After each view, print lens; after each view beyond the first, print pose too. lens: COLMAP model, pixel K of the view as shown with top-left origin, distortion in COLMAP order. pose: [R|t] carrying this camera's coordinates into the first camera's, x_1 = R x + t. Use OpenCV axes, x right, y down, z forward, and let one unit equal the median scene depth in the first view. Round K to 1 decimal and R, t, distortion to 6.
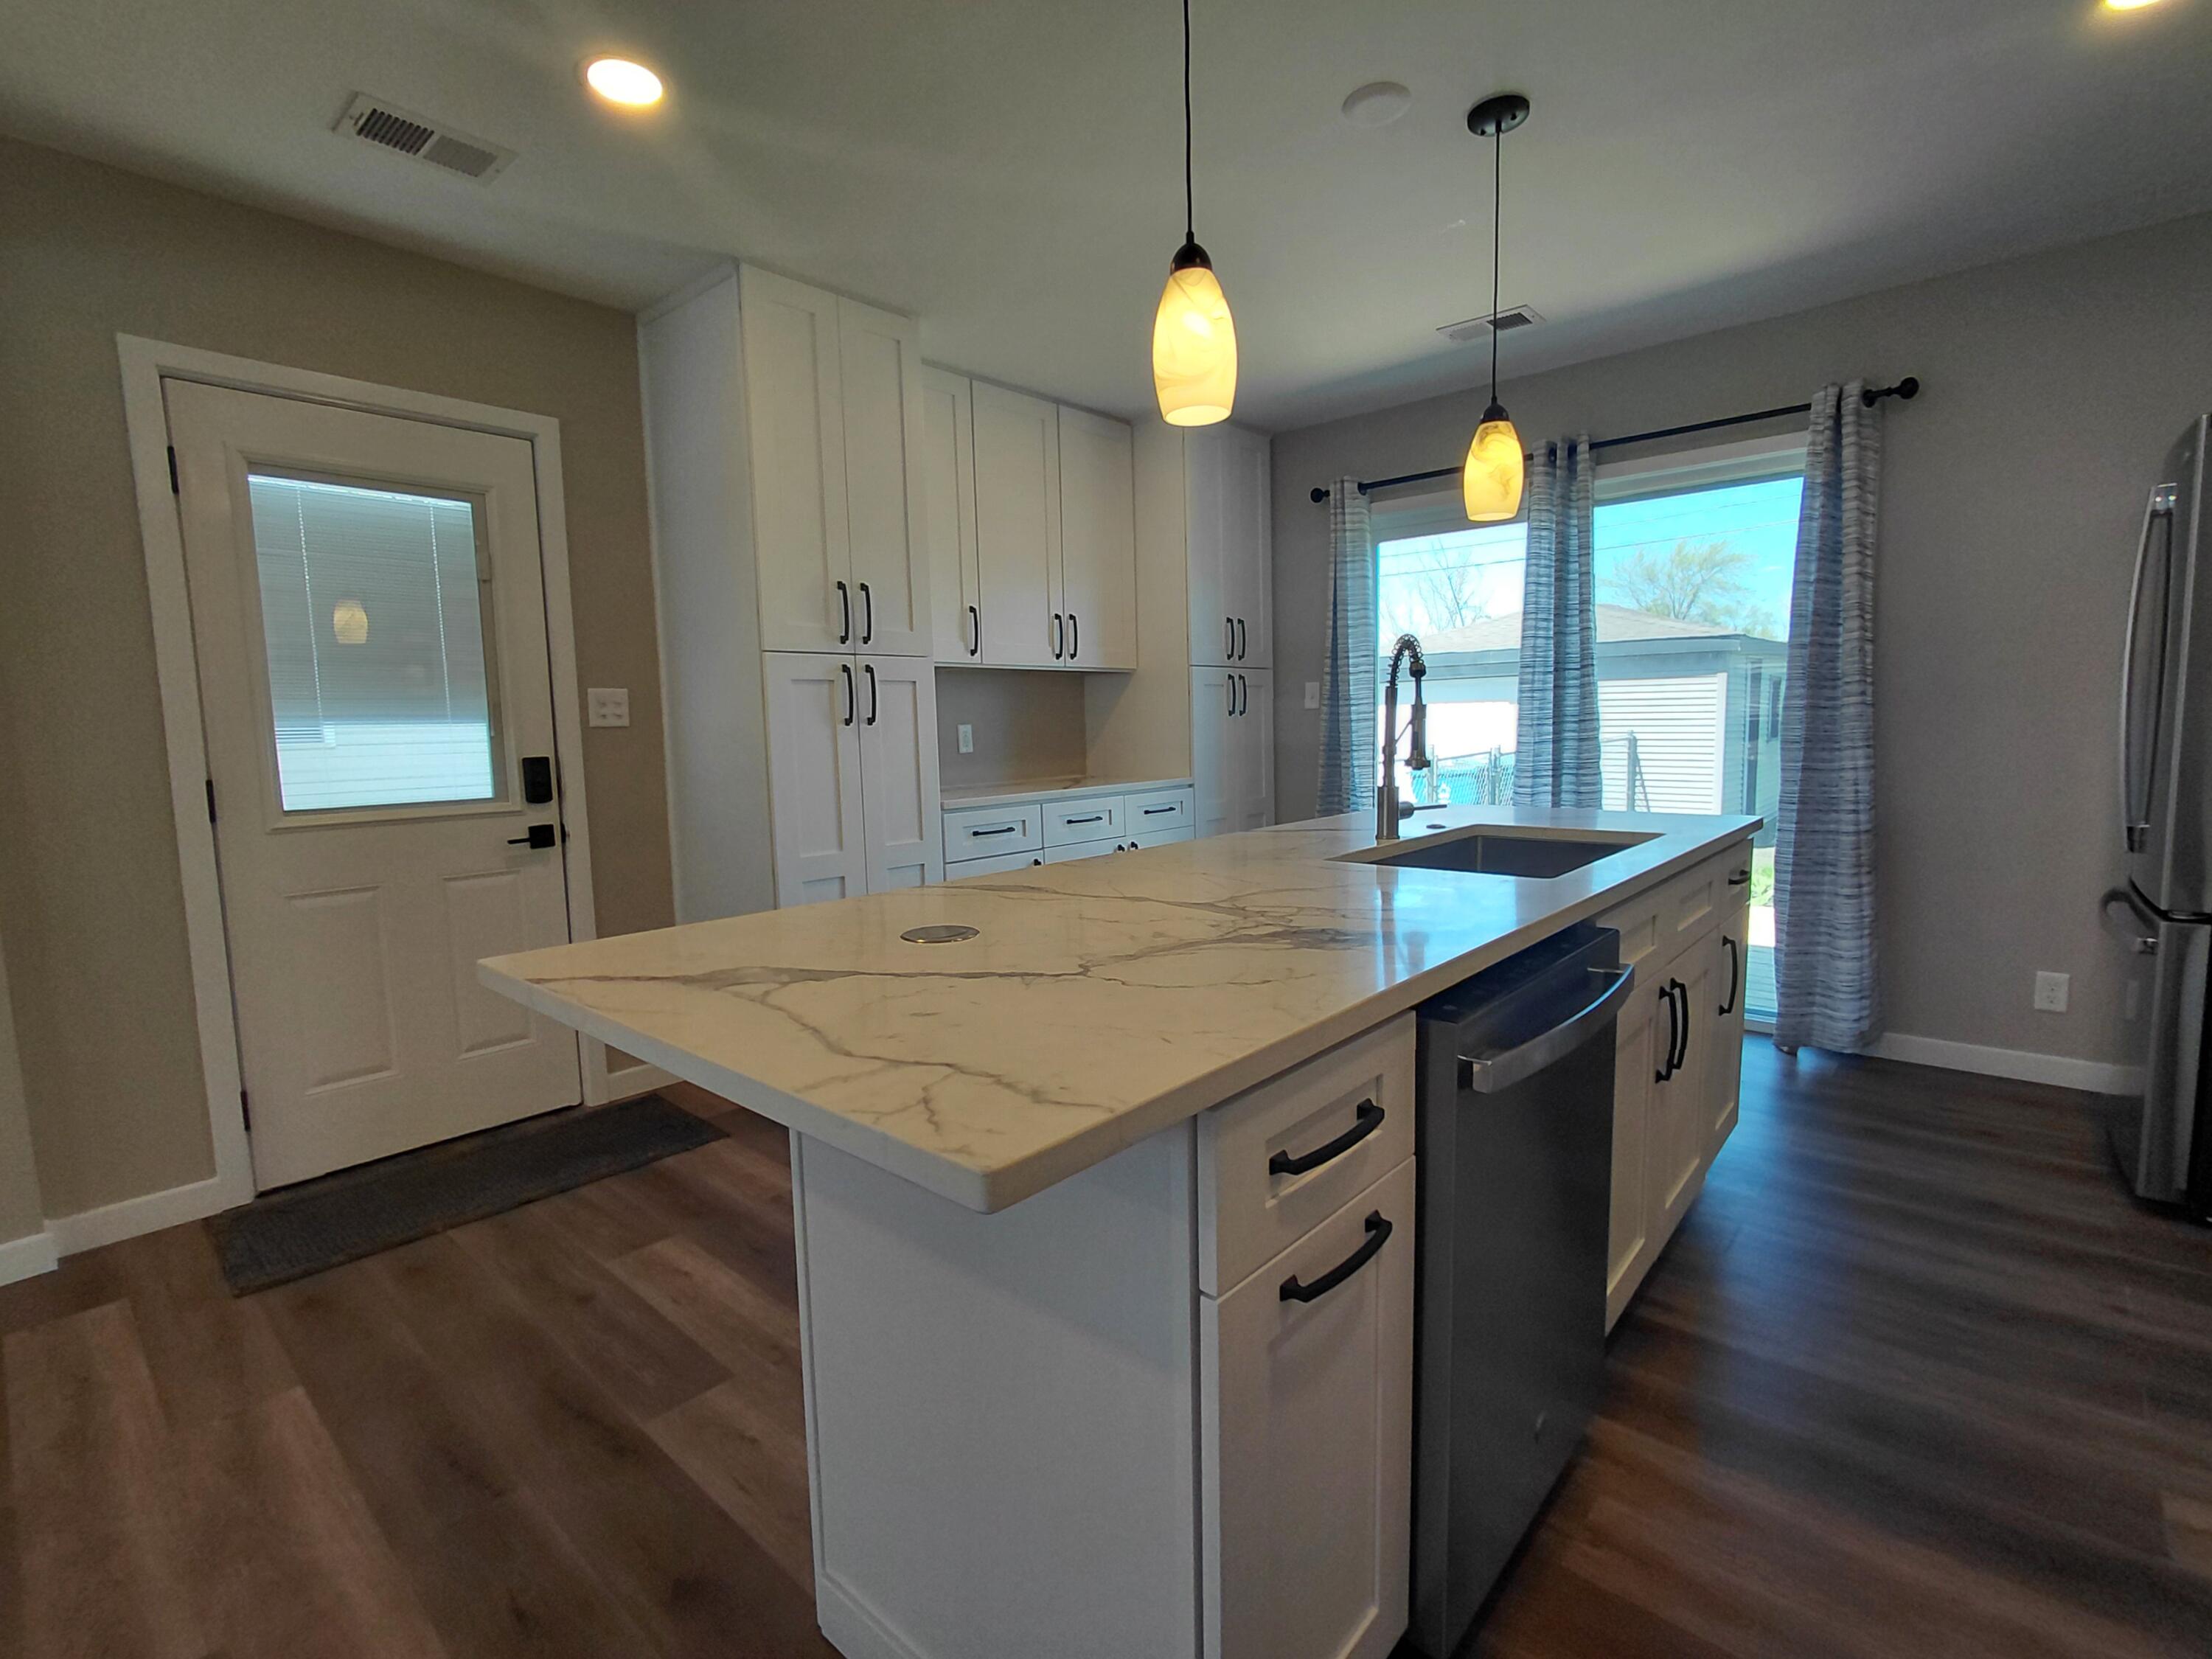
lens RADIAL K [[1018.5, 0, 1097.7], [0, 1018.5, 827.9], [0, 0, 1]] dist [-0.001806, 0.000232]
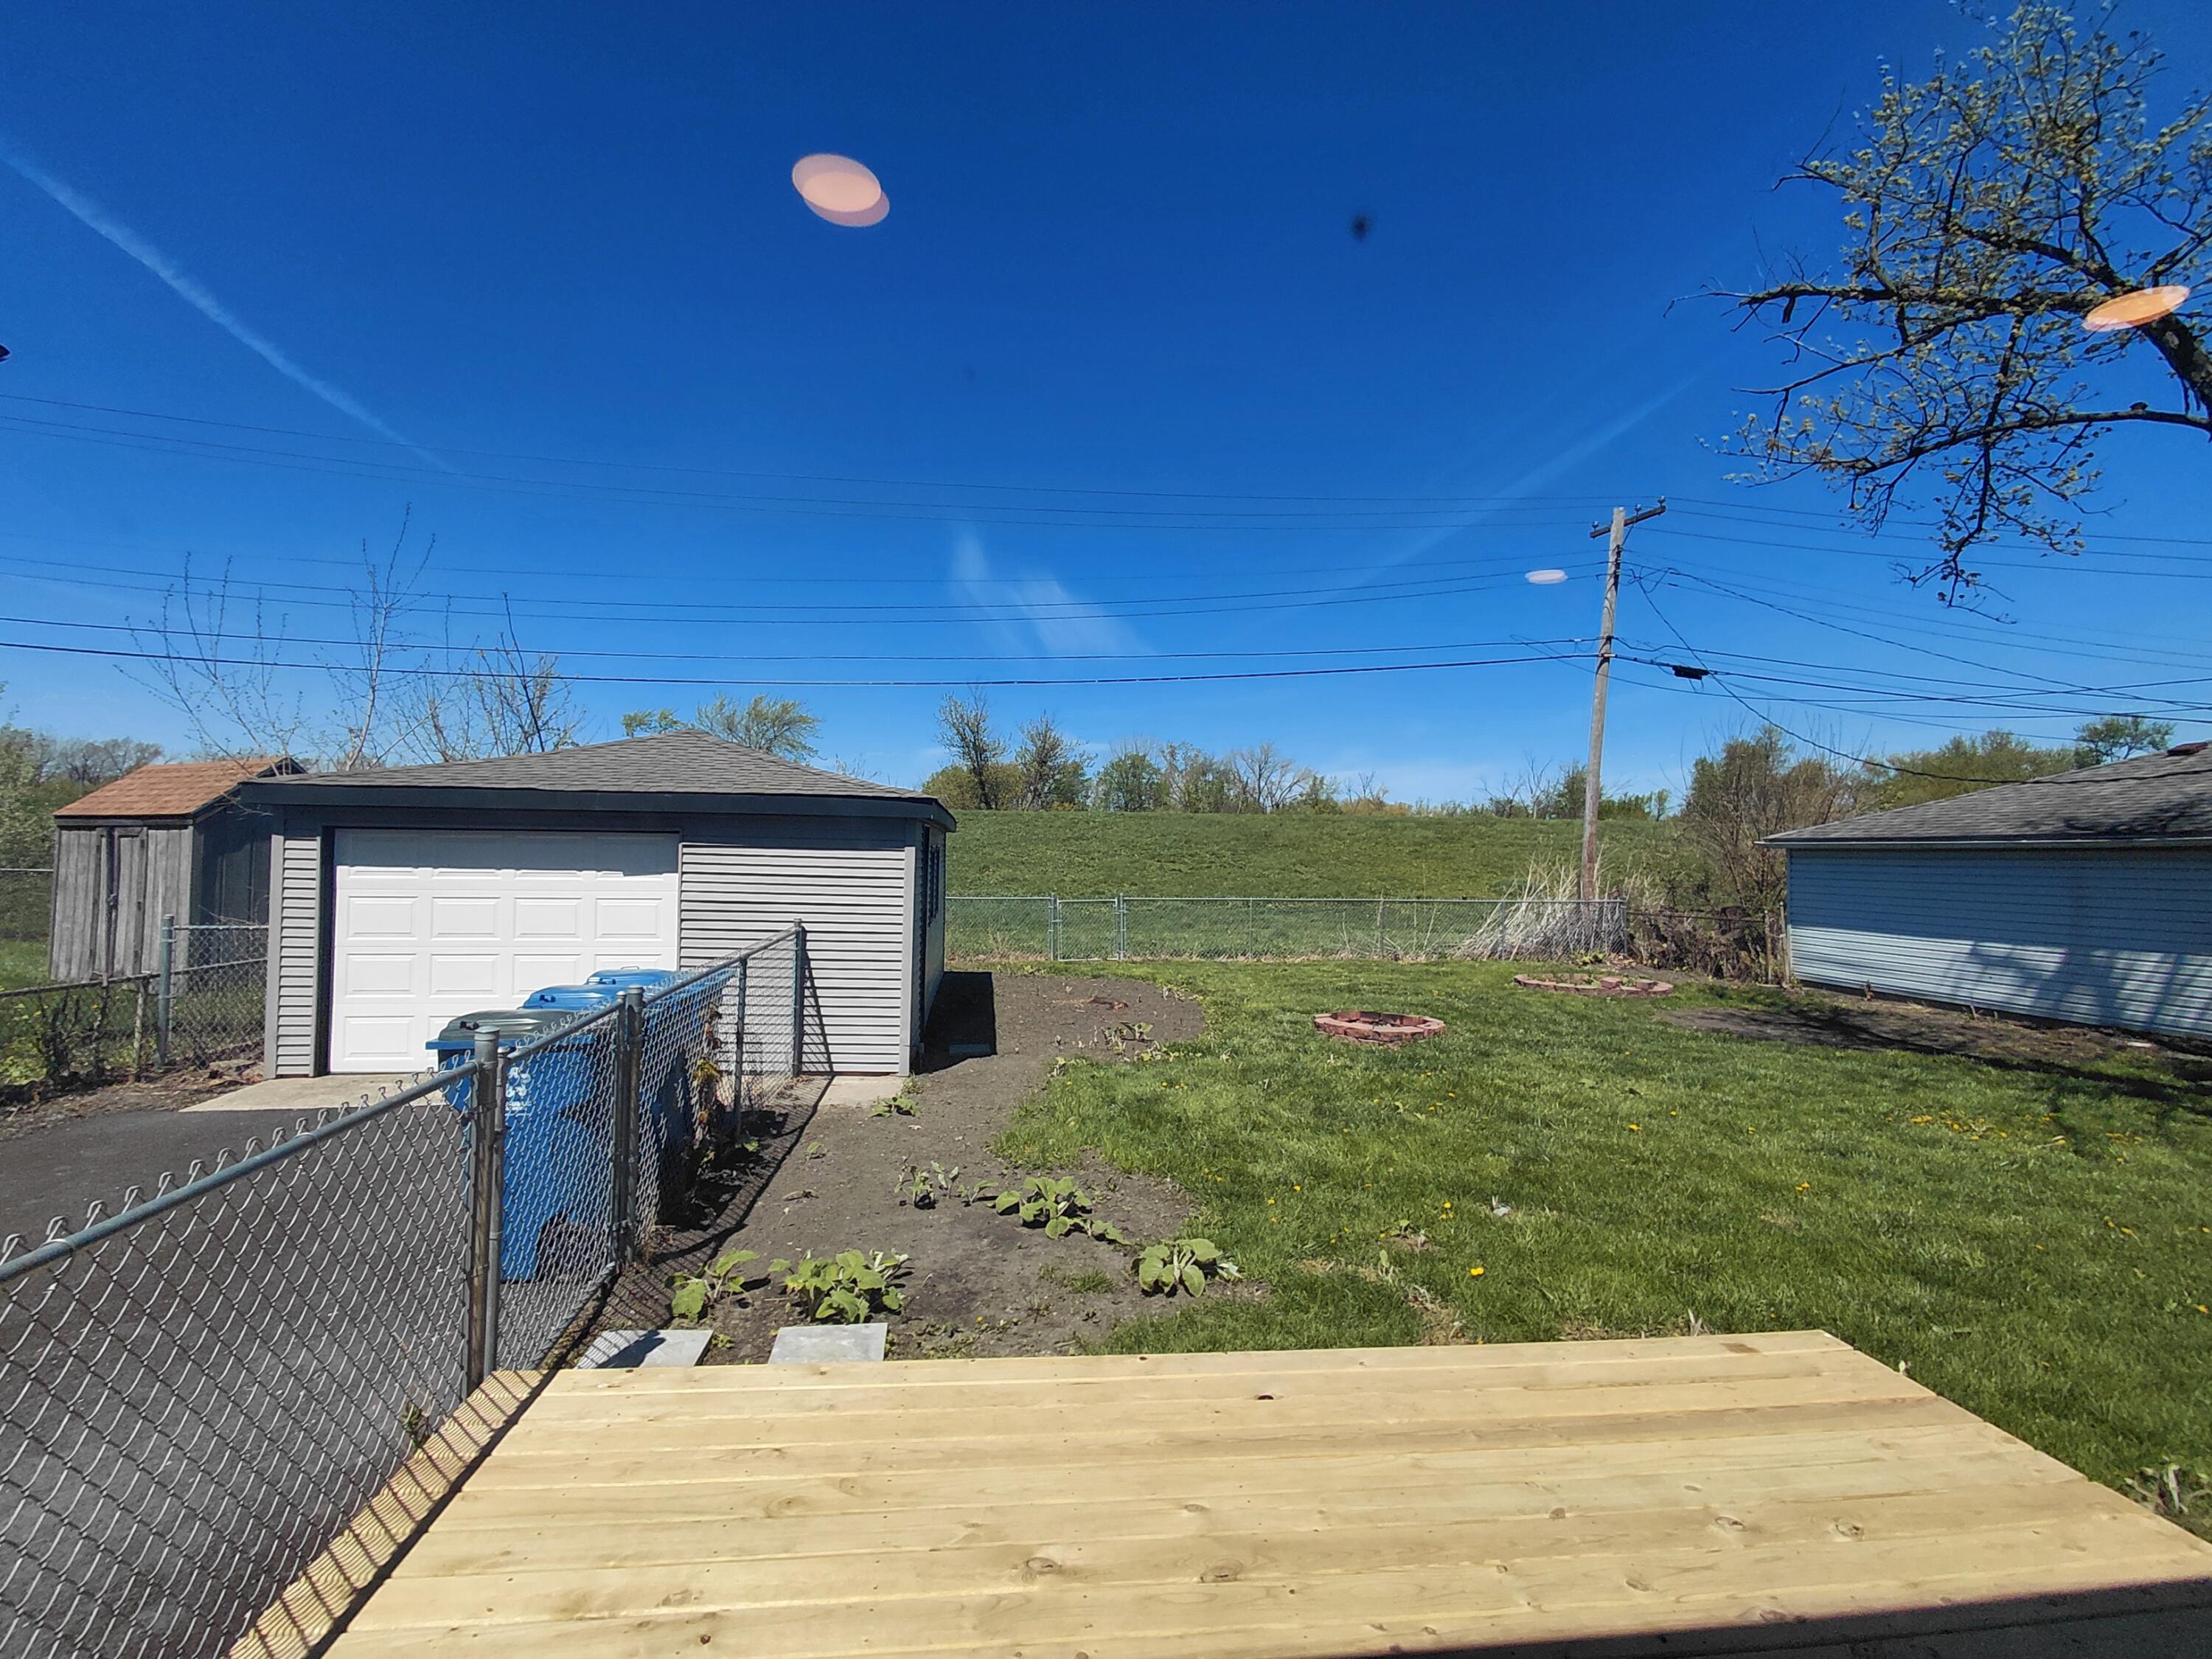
lens RADIAL K [[1018.5, 0, 1097.7], [0, 1018.5, 827.9], [0, 0, 1]] dist [-0.001806, 0.000232]
pose [[0.660952, 0.056272, 0.748315, 0.335415], [0.043359, 0.992655, -0.112944, -0.188406], [-0.749174, 0.107097, 0.653658, 0.998421]]
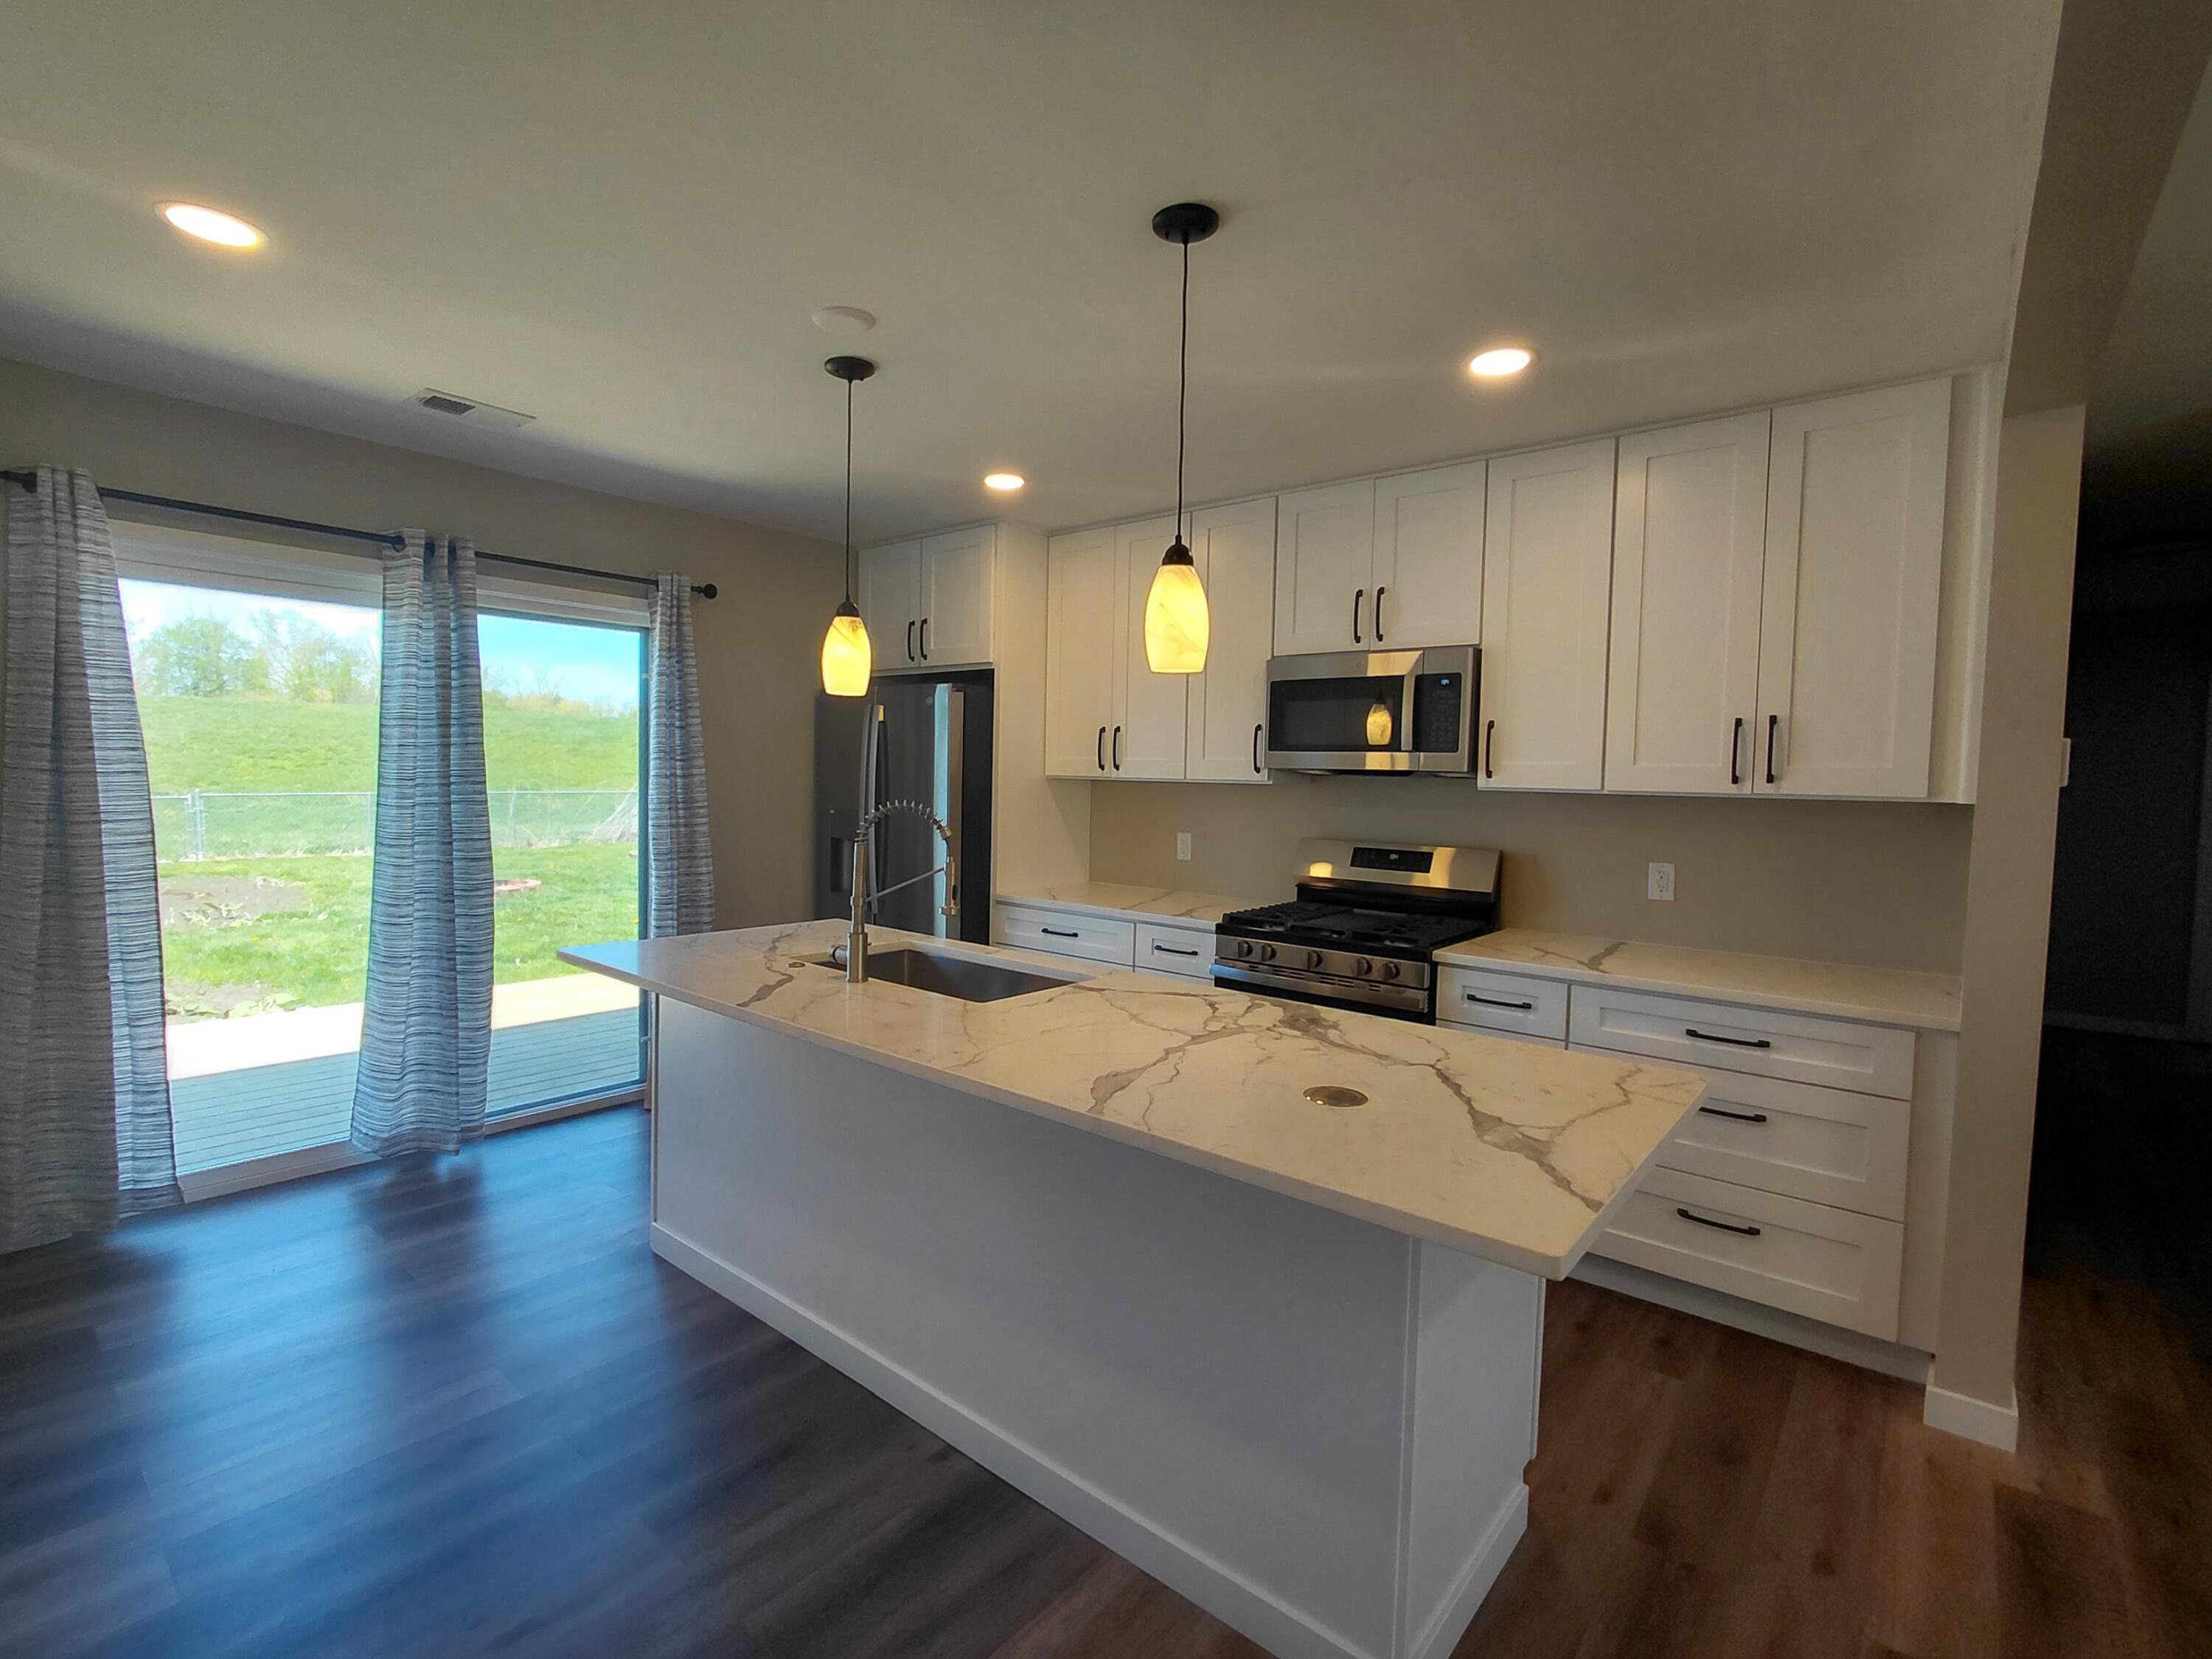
lens RADIAL K [[1018.5, 0, 1097.7], [0, 1018.5, 827.9], [0, 0, 1]] dist [-0.001806, 0.000232]
pose [[-0.027877, -0.031480, 0.999116, -0.413492], [0.083596, 0.995929, 0.033712, -0.086154], [-0.996110, 0.084462, -0.025132, 0.389108]]
